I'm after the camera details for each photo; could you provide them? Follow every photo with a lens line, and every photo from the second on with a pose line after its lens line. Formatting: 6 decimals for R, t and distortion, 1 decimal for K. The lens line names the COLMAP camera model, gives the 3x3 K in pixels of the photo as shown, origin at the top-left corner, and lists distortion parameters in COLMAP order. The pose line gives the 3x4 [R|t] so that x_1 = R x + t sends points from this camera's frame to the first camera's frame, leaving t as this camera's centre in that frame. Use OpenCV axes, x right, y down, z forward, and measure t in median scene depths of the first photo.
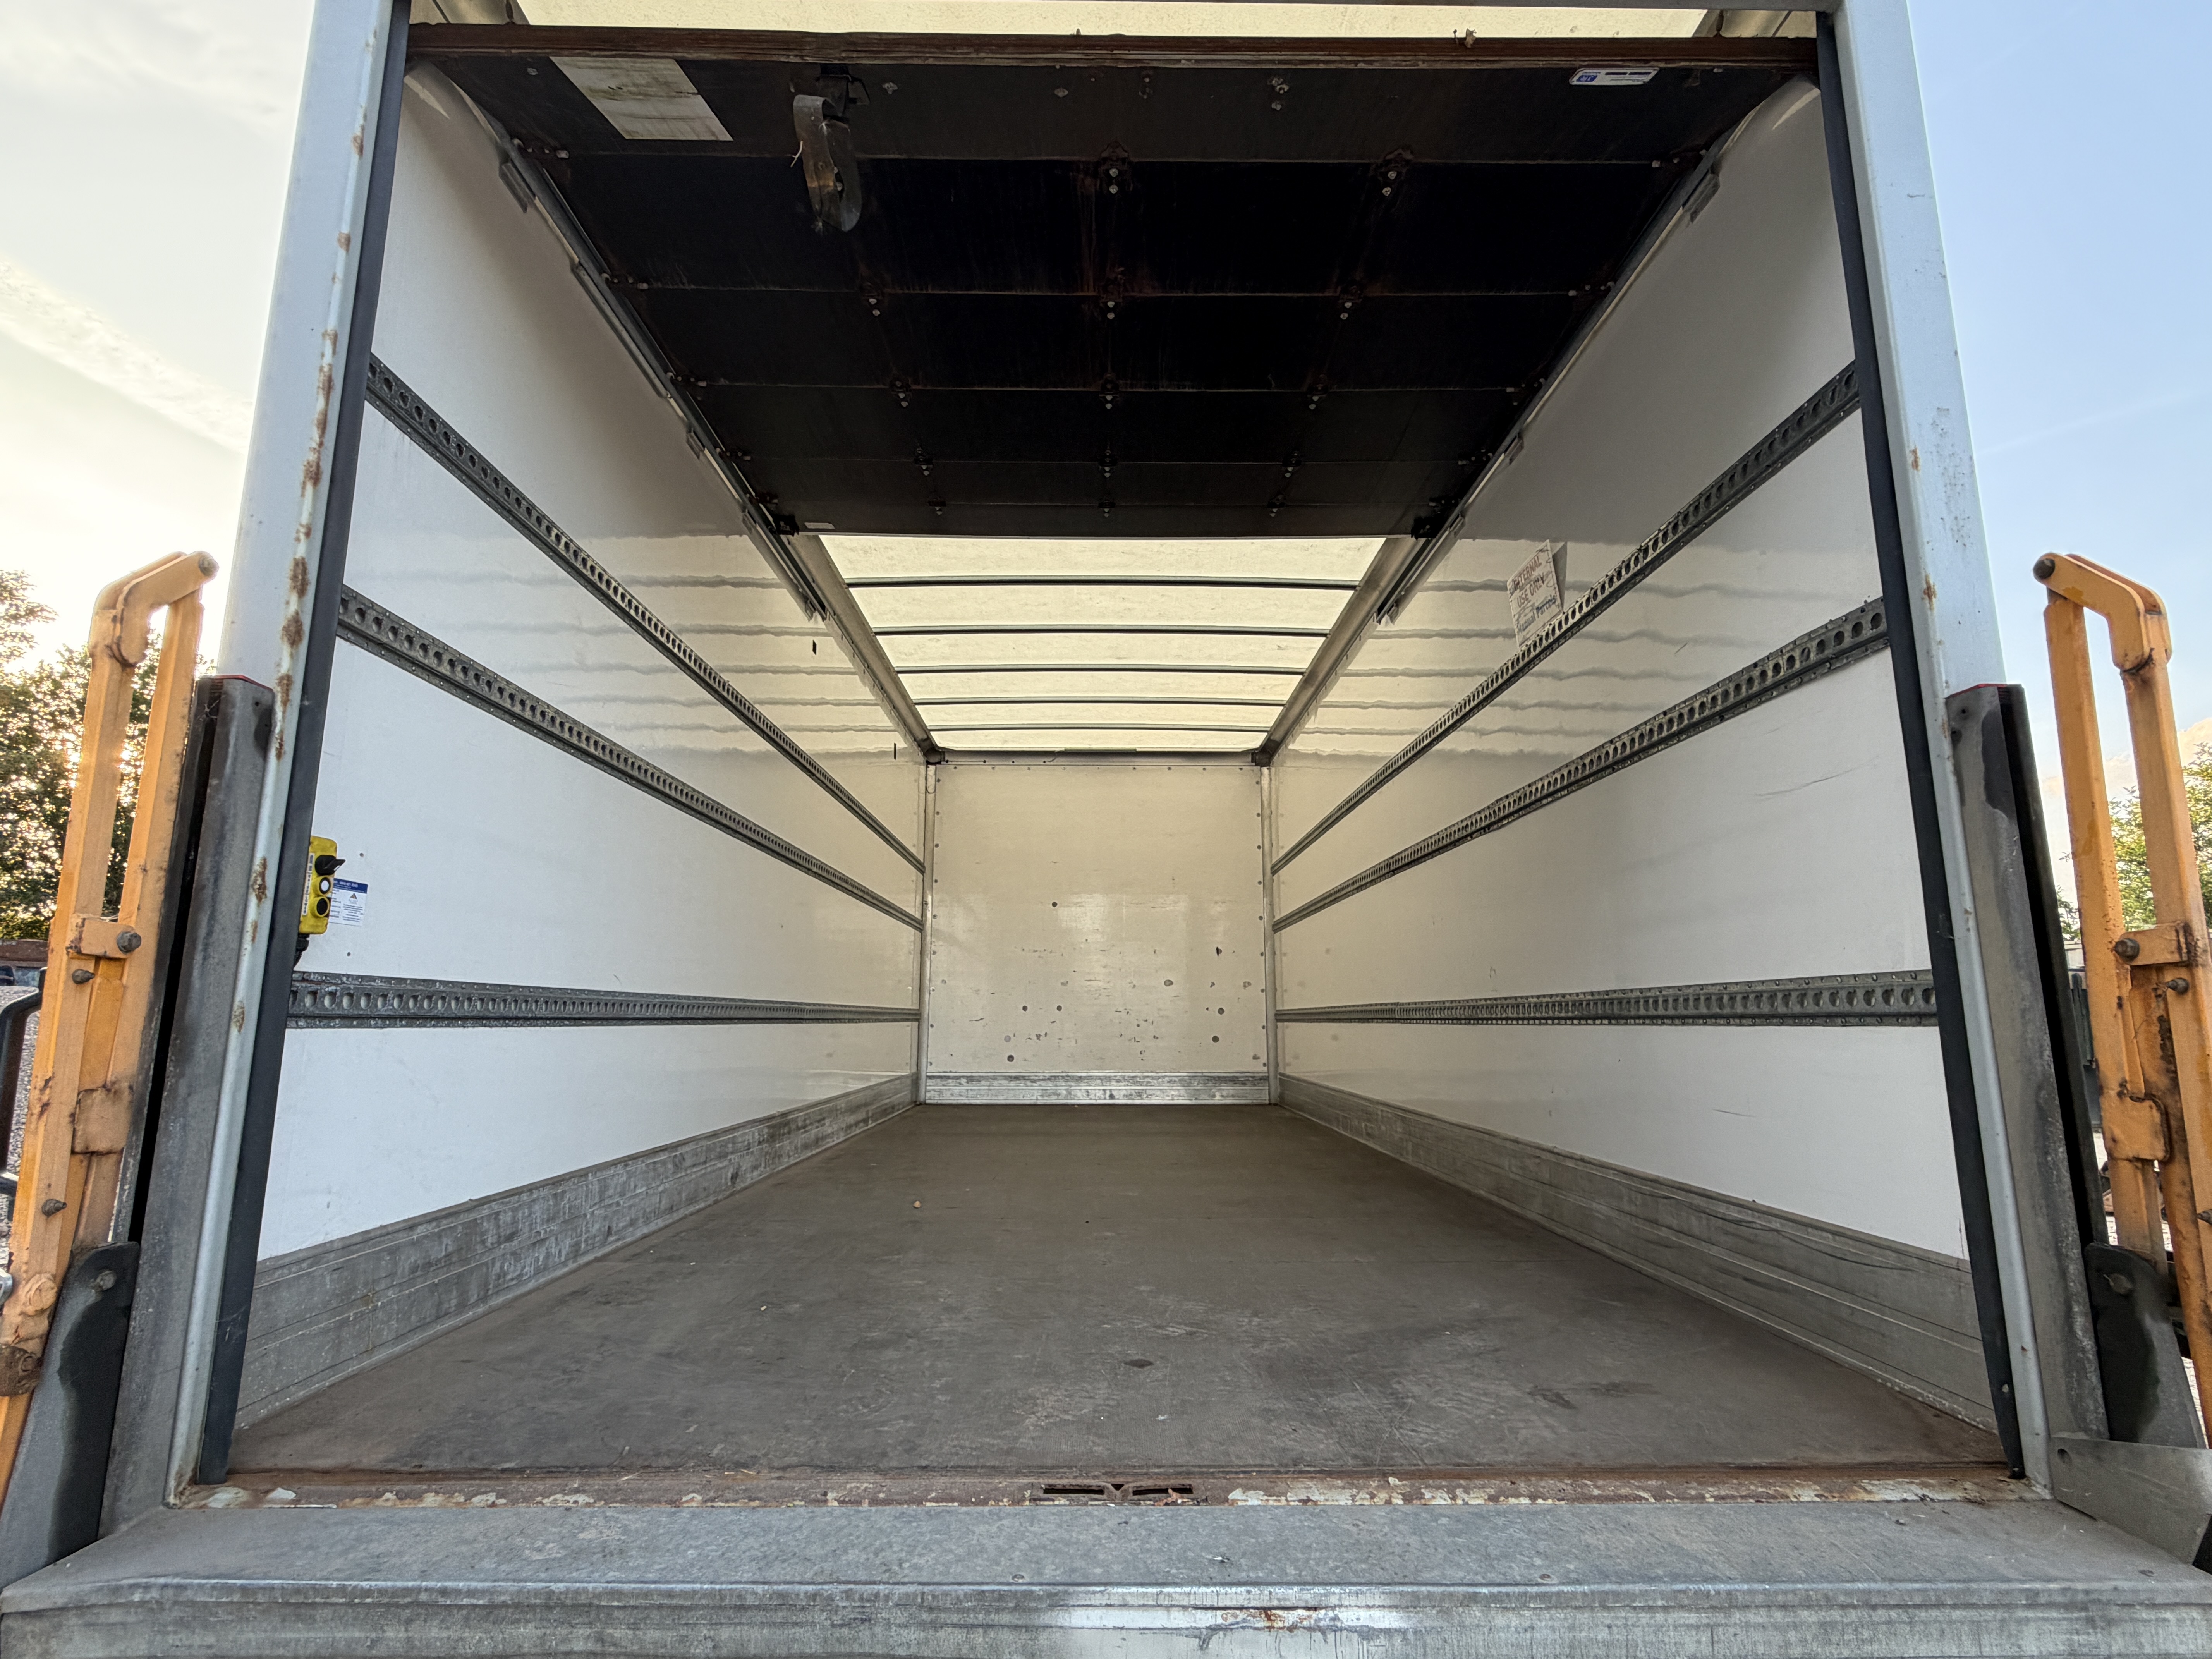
lens RADIAL K [[1101.0, 0, 1111.1], [0, 1101.0, 822.6], [0, 0, 1]] dist [0.029960, 0.000791]
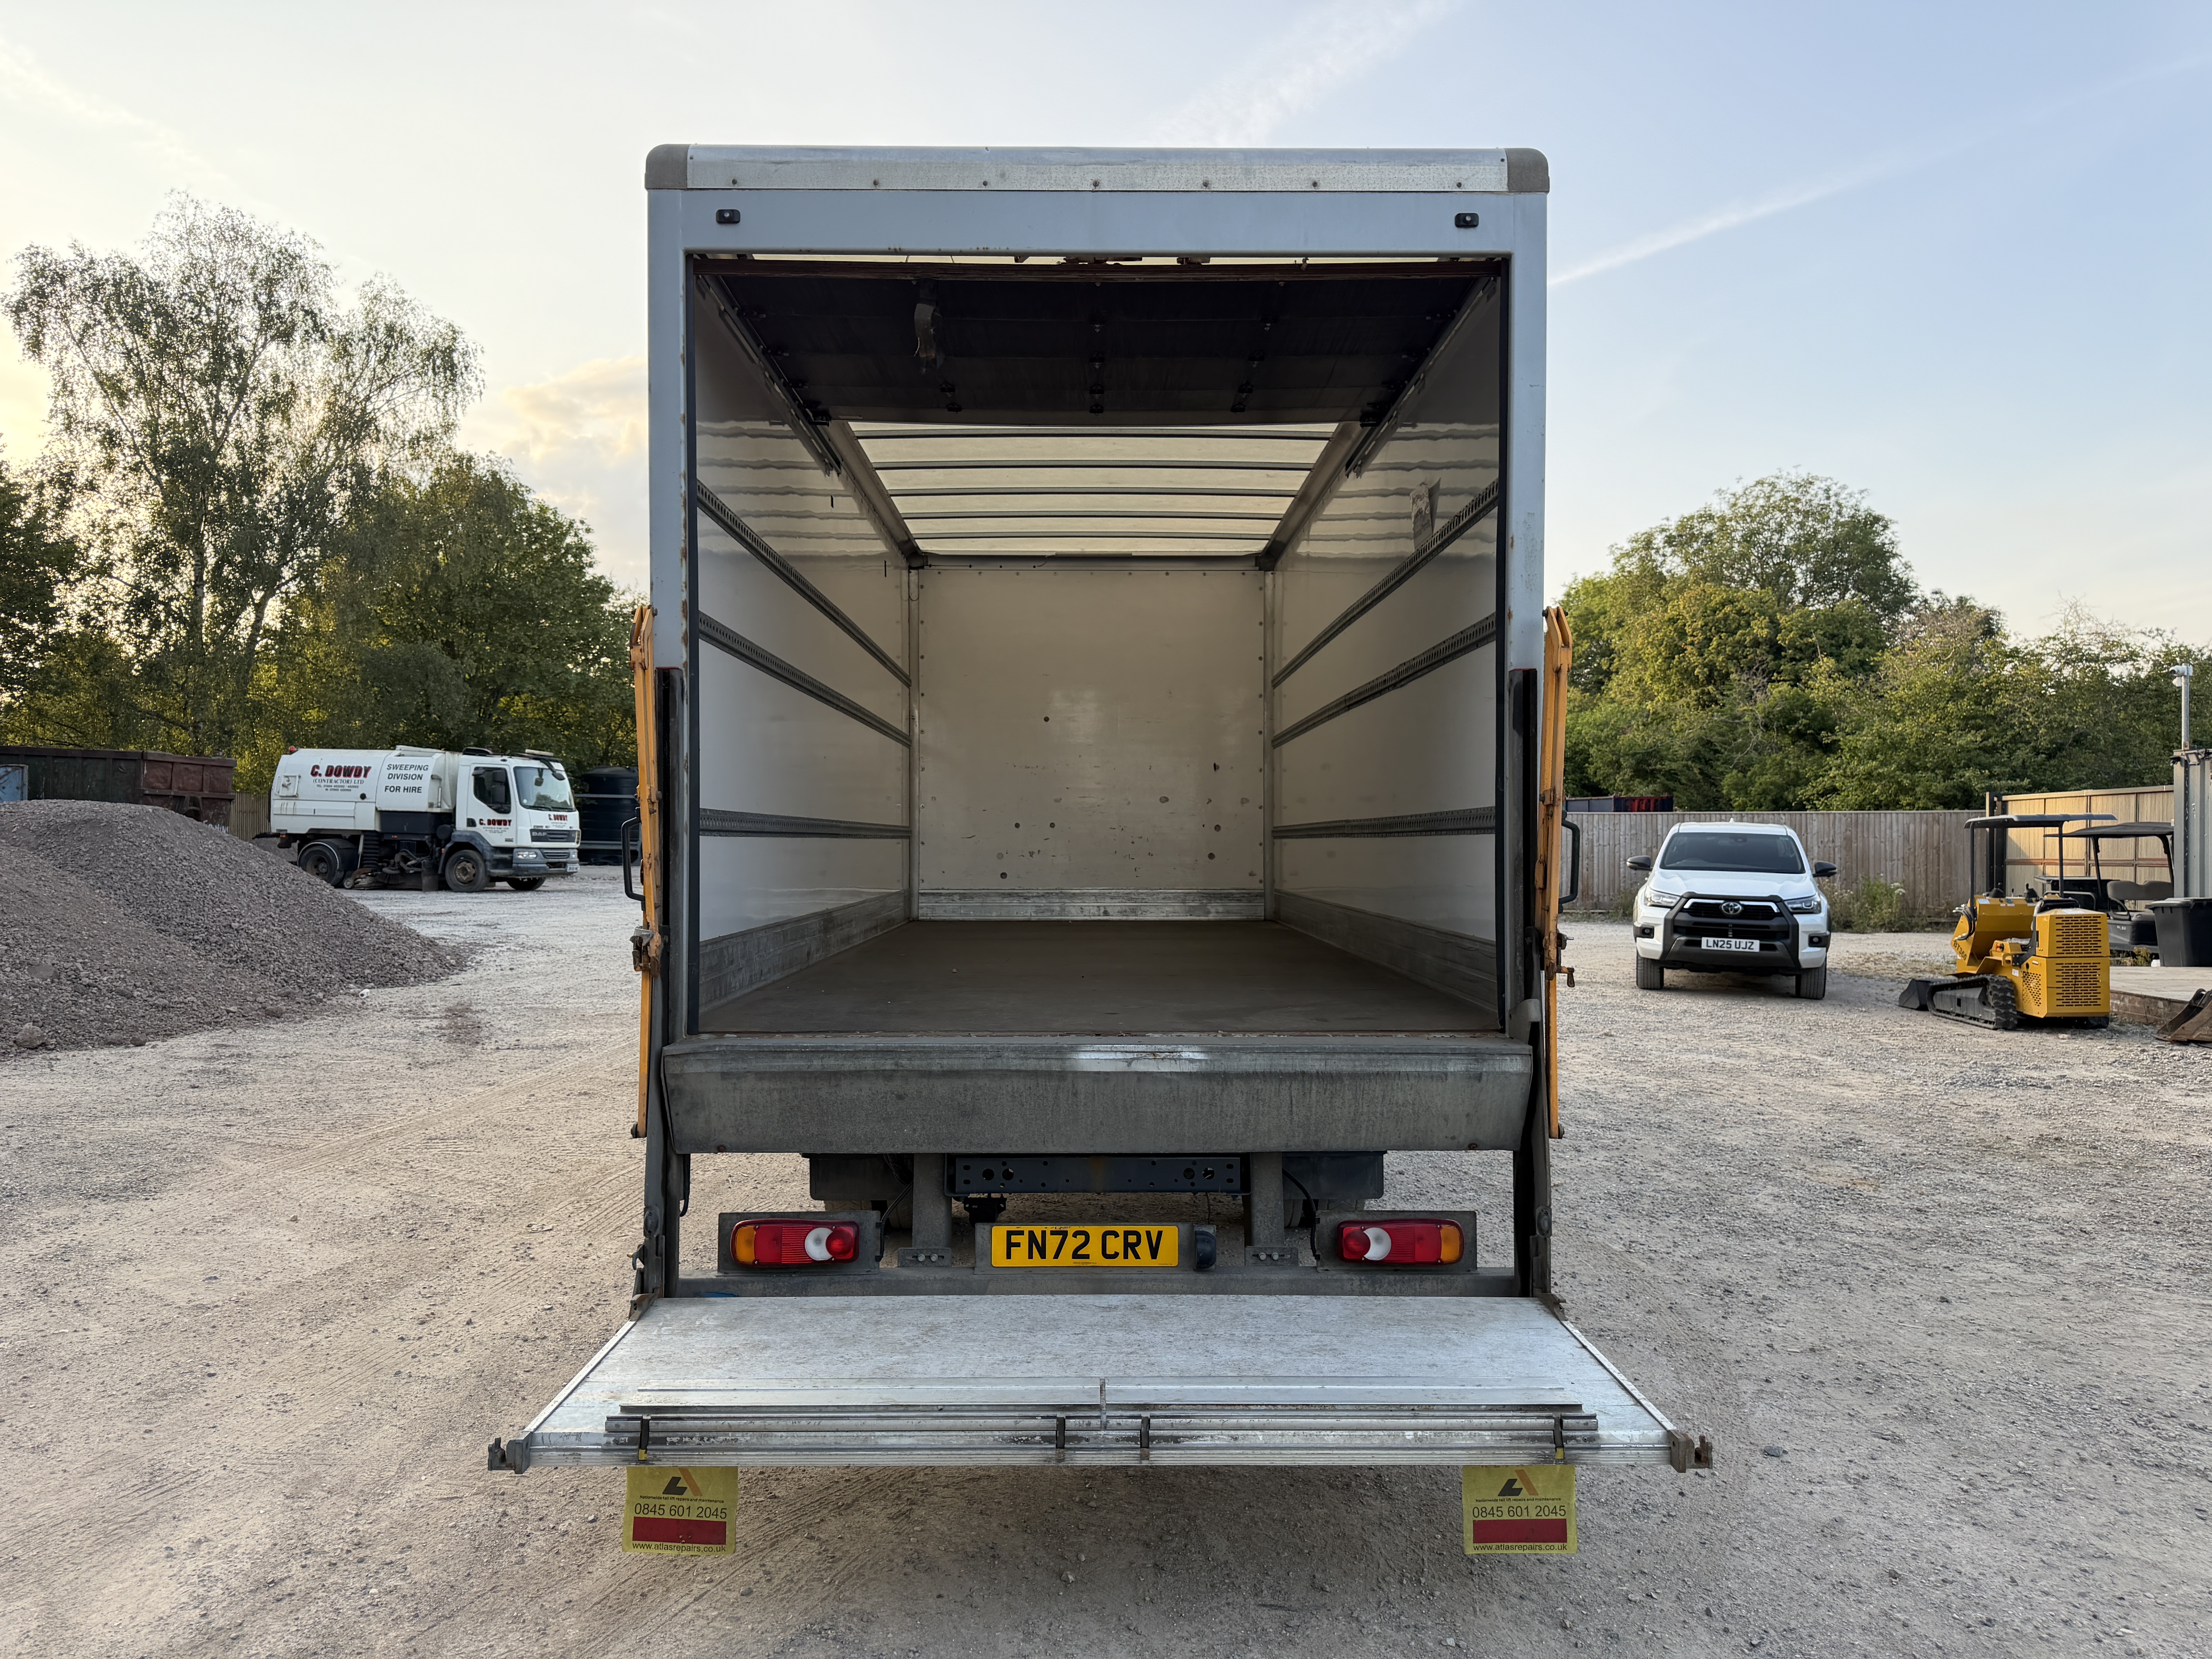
lens RADIAL K [[1549.2, 0, 1105.6], [0, 1549.2, 810.2], [0, 0, 1]] dist [0.017301, -0.022127]
pose [[0.999990, -0.001349, -0.004283, 0.006961], [0.002006, 0.987548, 0.157304, -0.067552], [0.004018, -0.157311, 0.987541, -0.395022]]
